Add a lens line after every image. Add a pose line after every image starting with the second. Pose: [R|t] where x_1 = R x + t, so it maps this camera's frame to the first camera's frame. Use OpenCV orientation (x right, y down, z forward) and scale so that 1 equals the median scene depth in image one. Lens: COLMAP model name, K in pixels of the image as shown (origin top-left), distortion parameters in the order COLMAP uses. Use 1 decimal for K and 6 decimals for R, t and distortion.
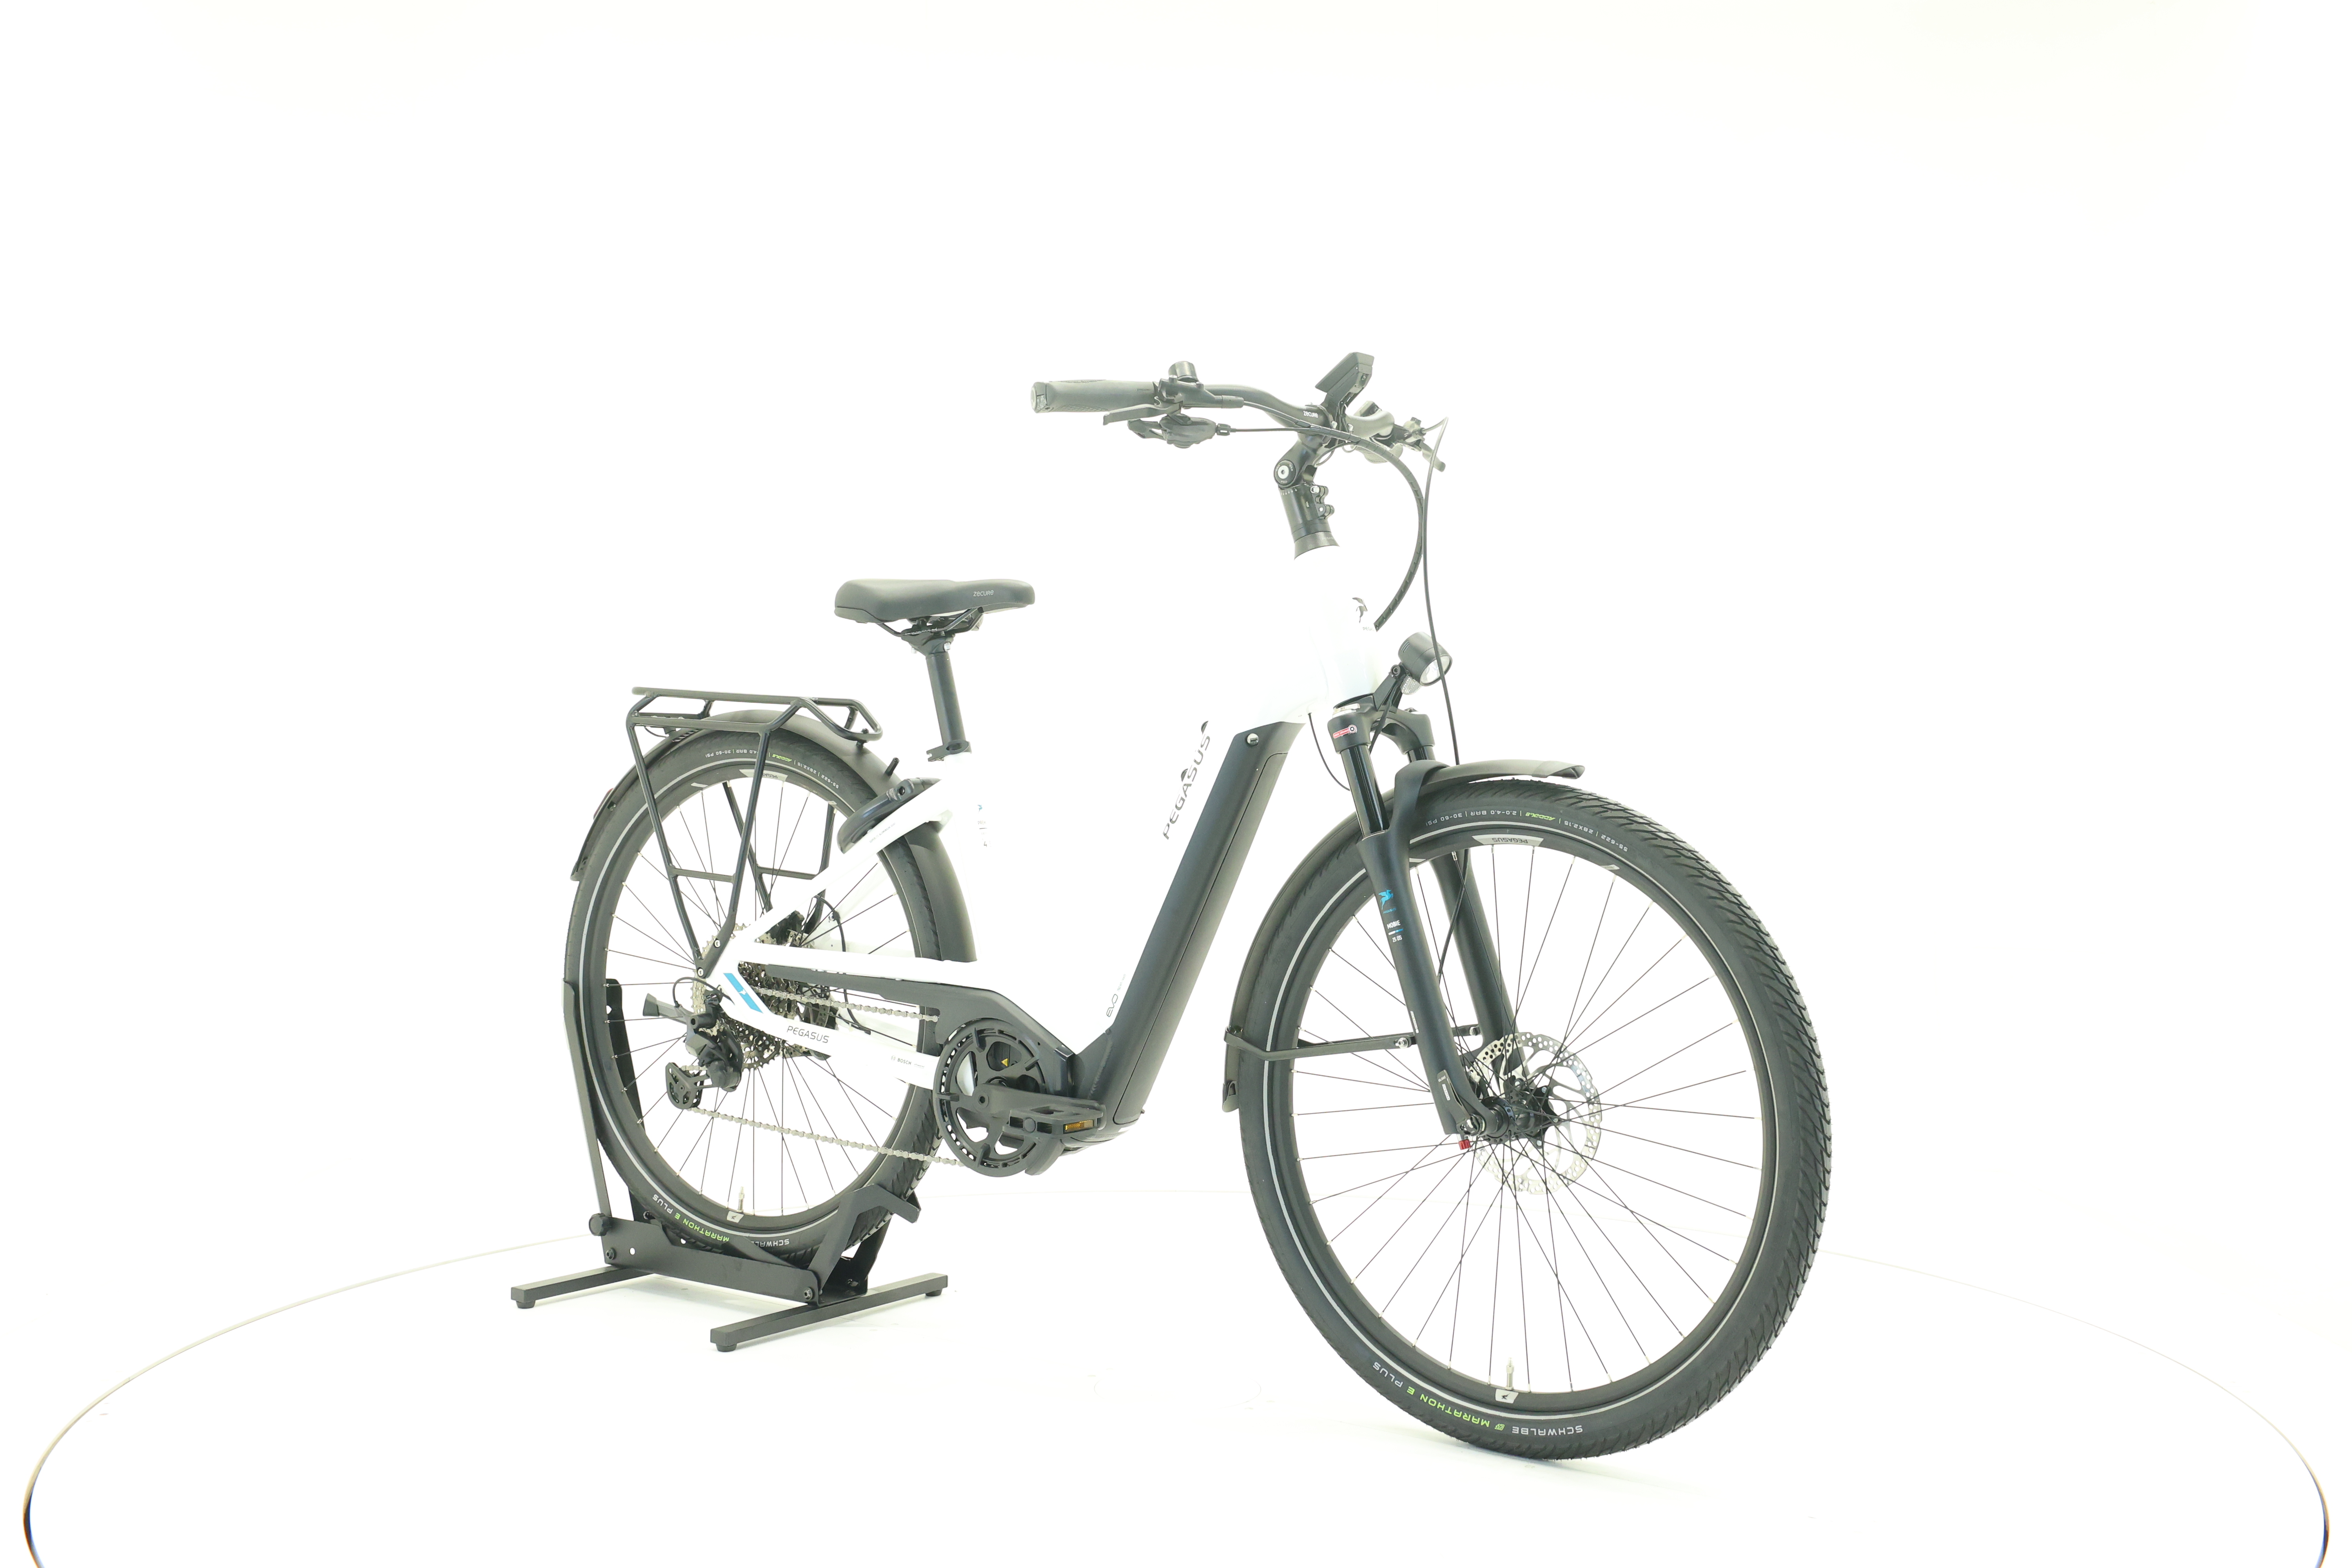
lens RADIAL K [[2483.5, 0, 1174.8], [0, 2483.5, 735.4], [0, 0, 1]] dist [-0.007328, 0.014287]
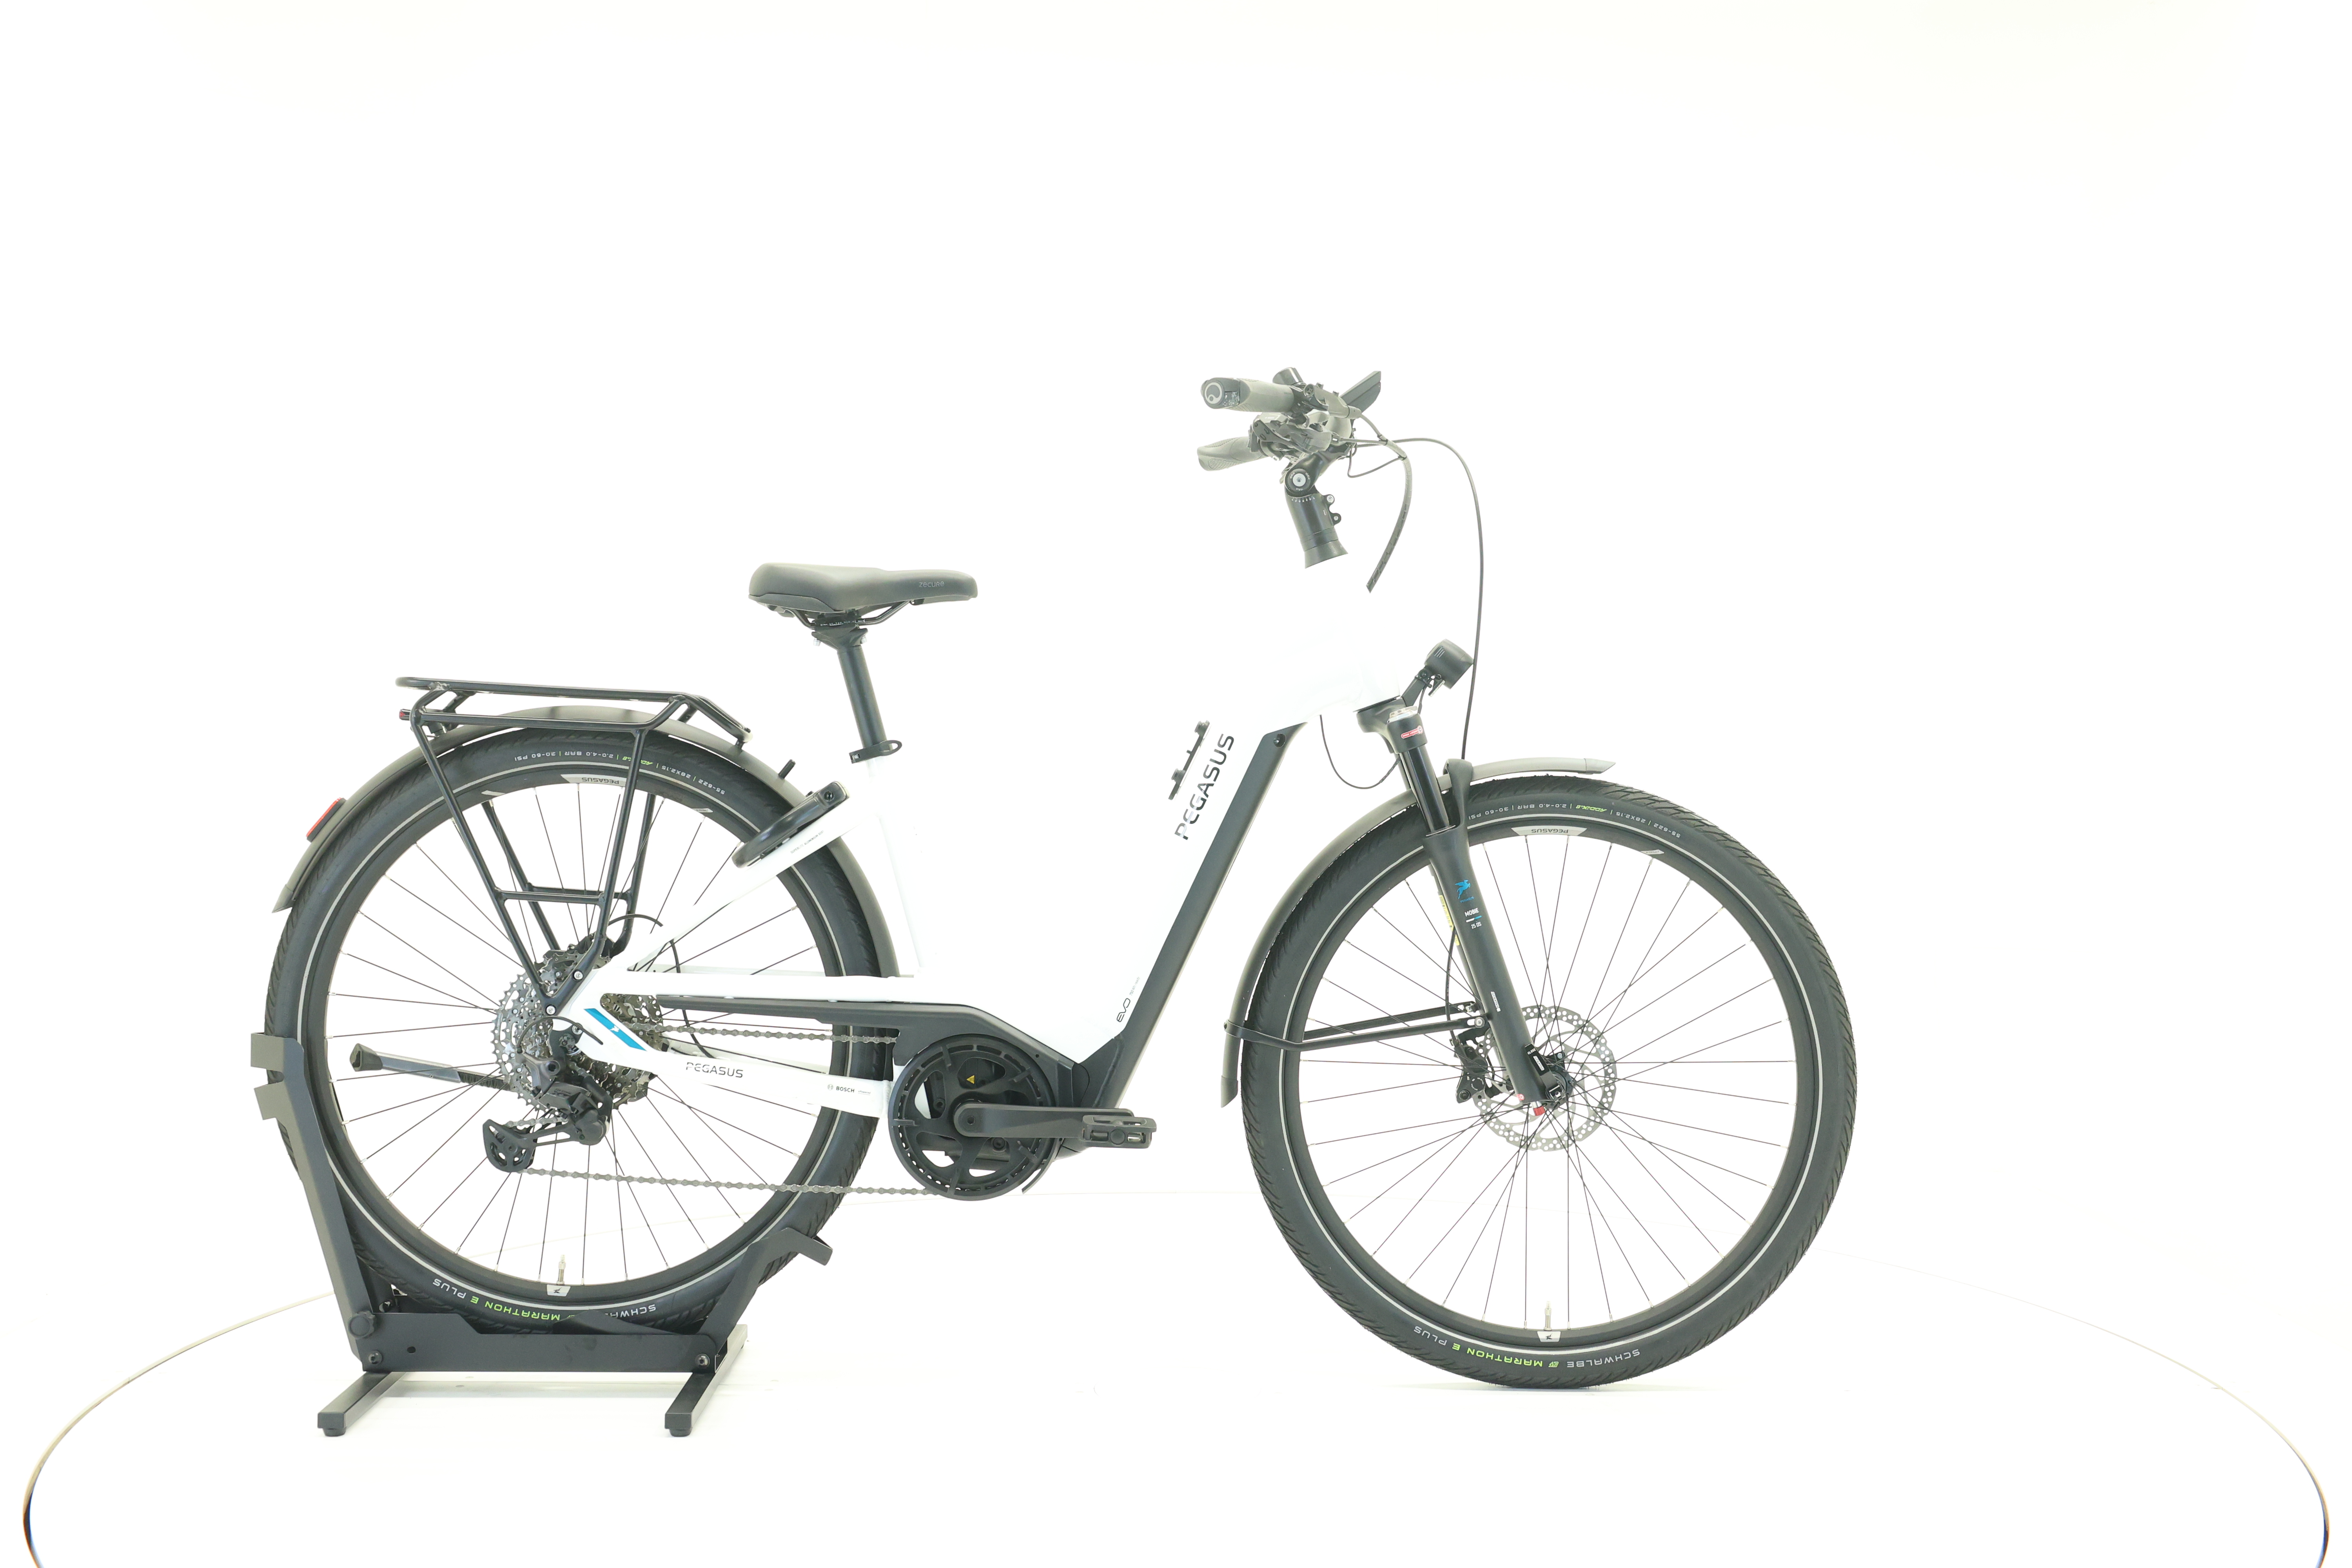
lens RADIAL K [[2483.5, 0, 1174.8], [0, 2483.5, 735.4], [0, 0, 1]] dist [-0.007328, 0.014287]
pose [[0.796850, -0.000369, 0.604177, -0.598701], [-0.000397, 0.999999, 0.001134, -0.001208], [-0.604177, -0.001144, 0.796849, 0.202144]]
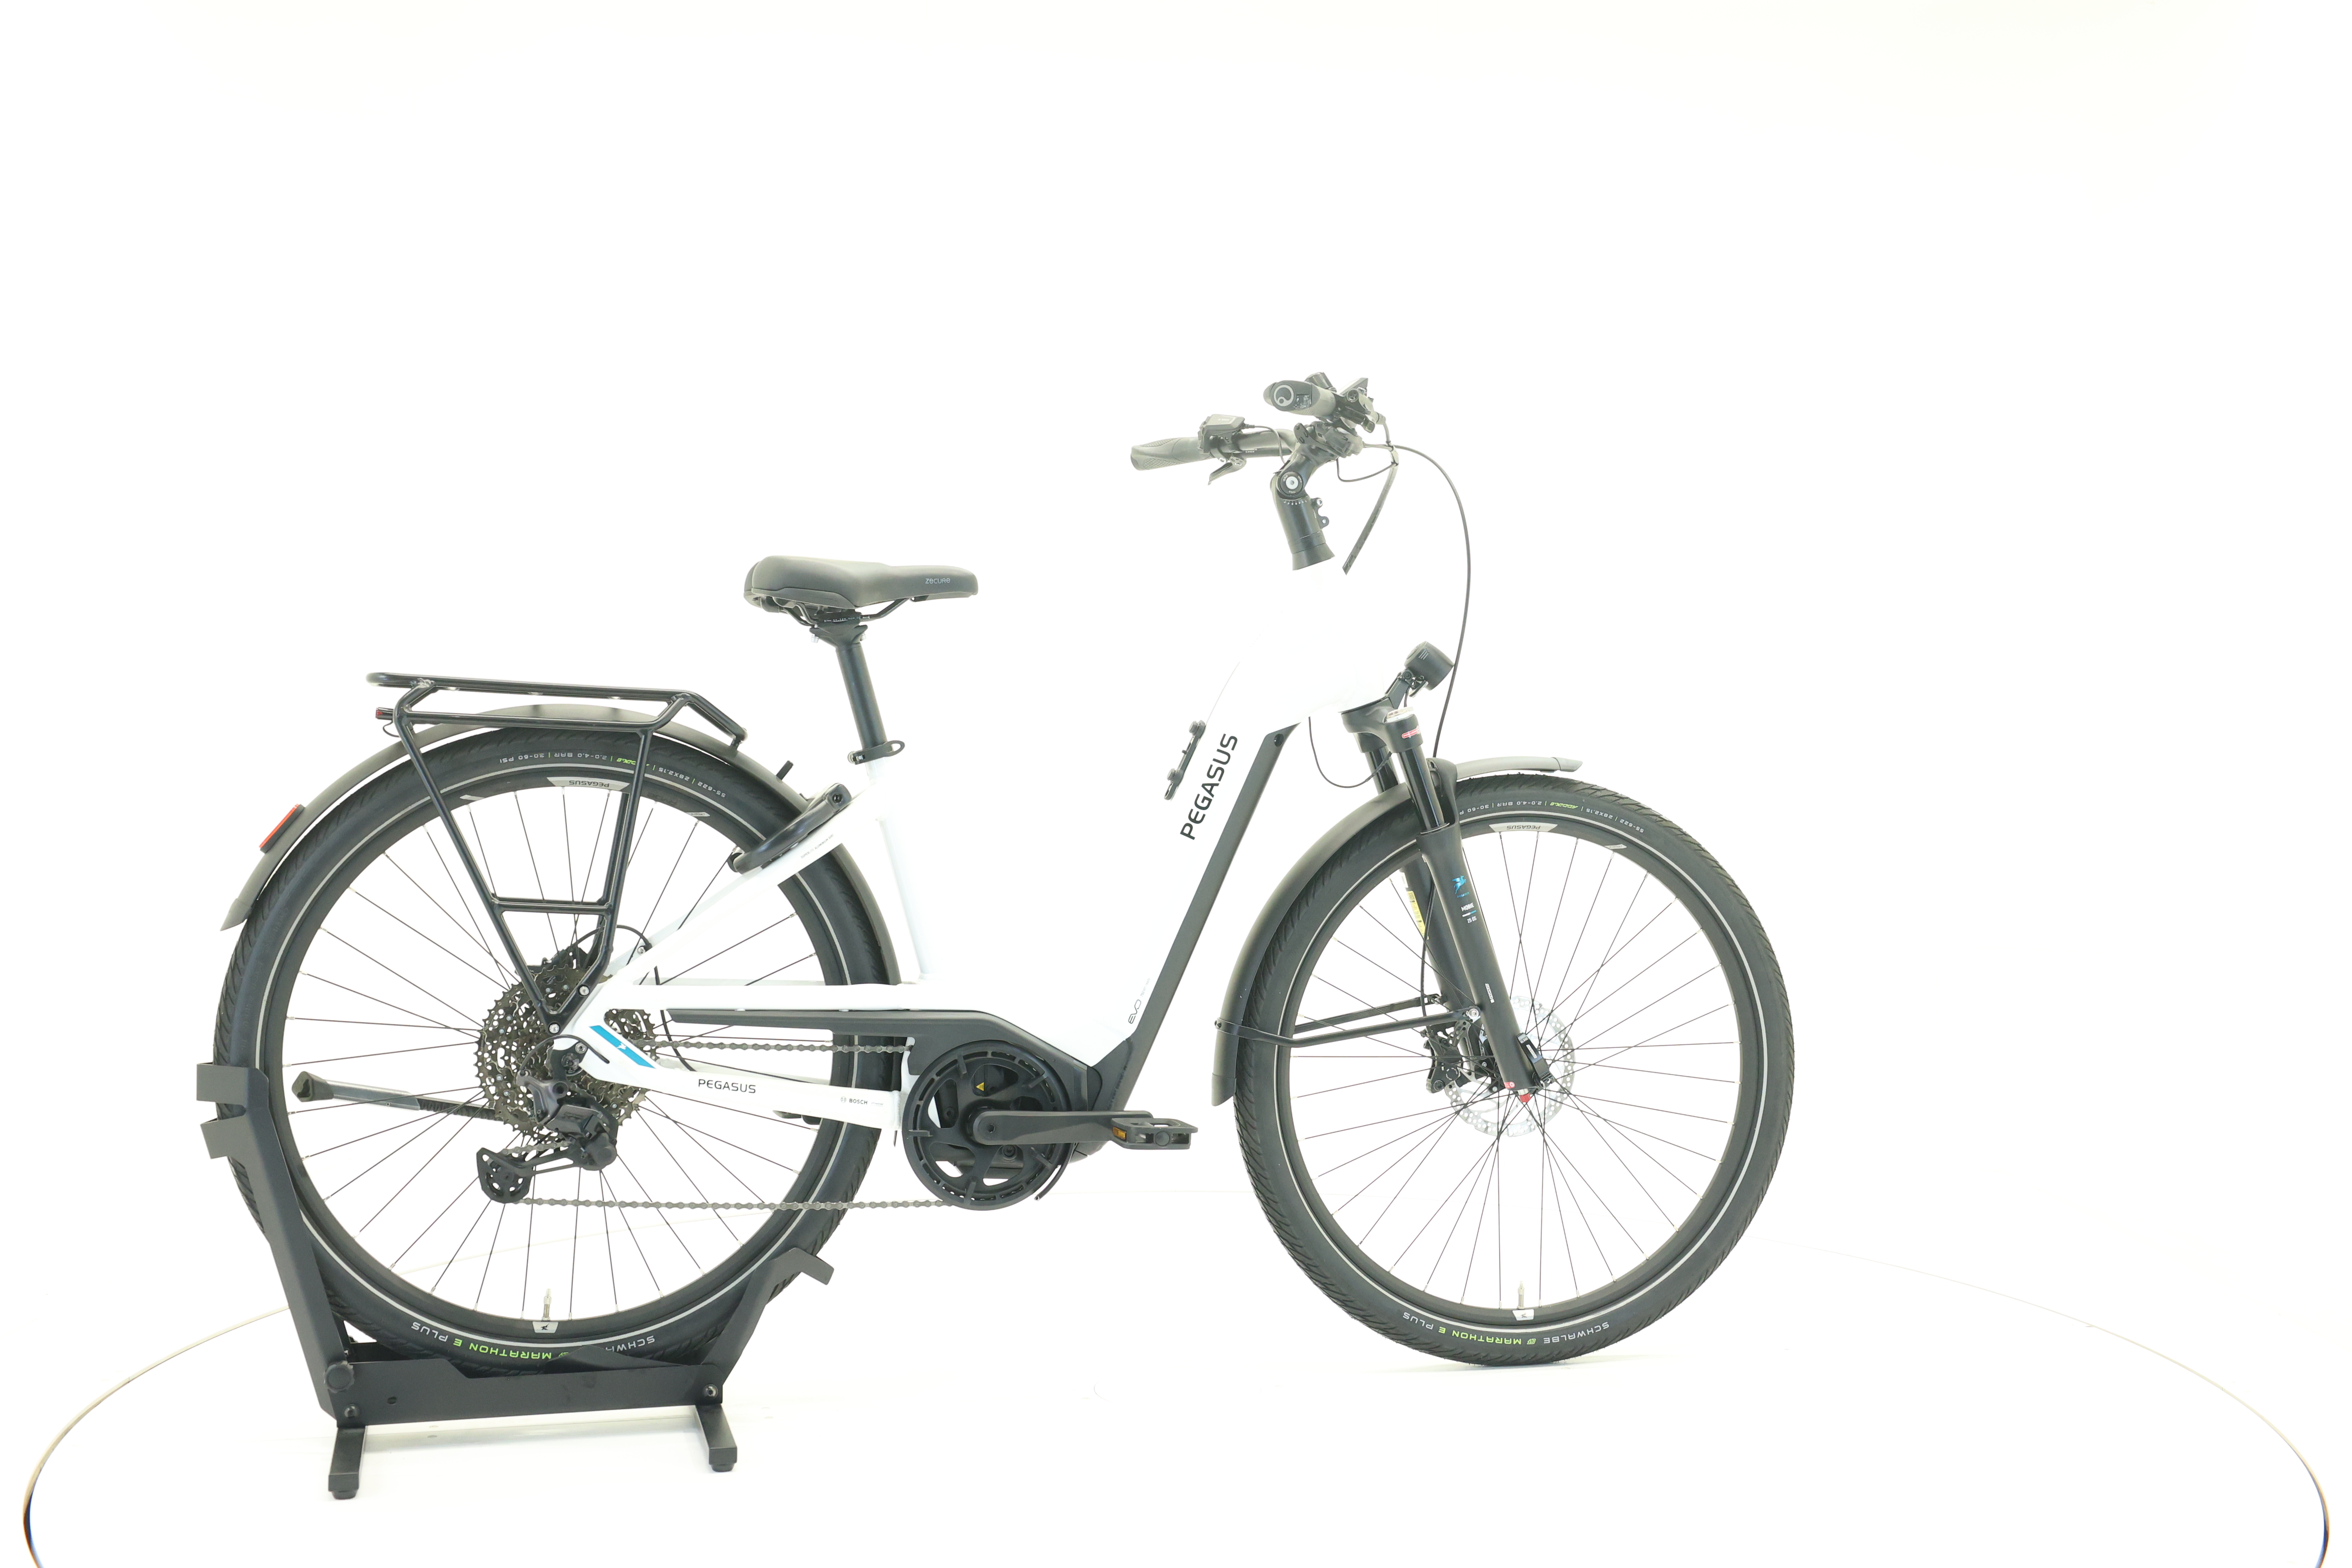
lens RADIAL K [[2483.5, 0, 1174.8], [0, 2483.5, 735.4], [0, 0, 1]] dist [-0.007328, 0.014287]
pose [[0.621796, -0.001167, 0.783179, -0.775874], [-0.000536, 0.999998, 0.001916, -0.001955], [-0.783179, -0.001611, 0.621794, 0.376056]]
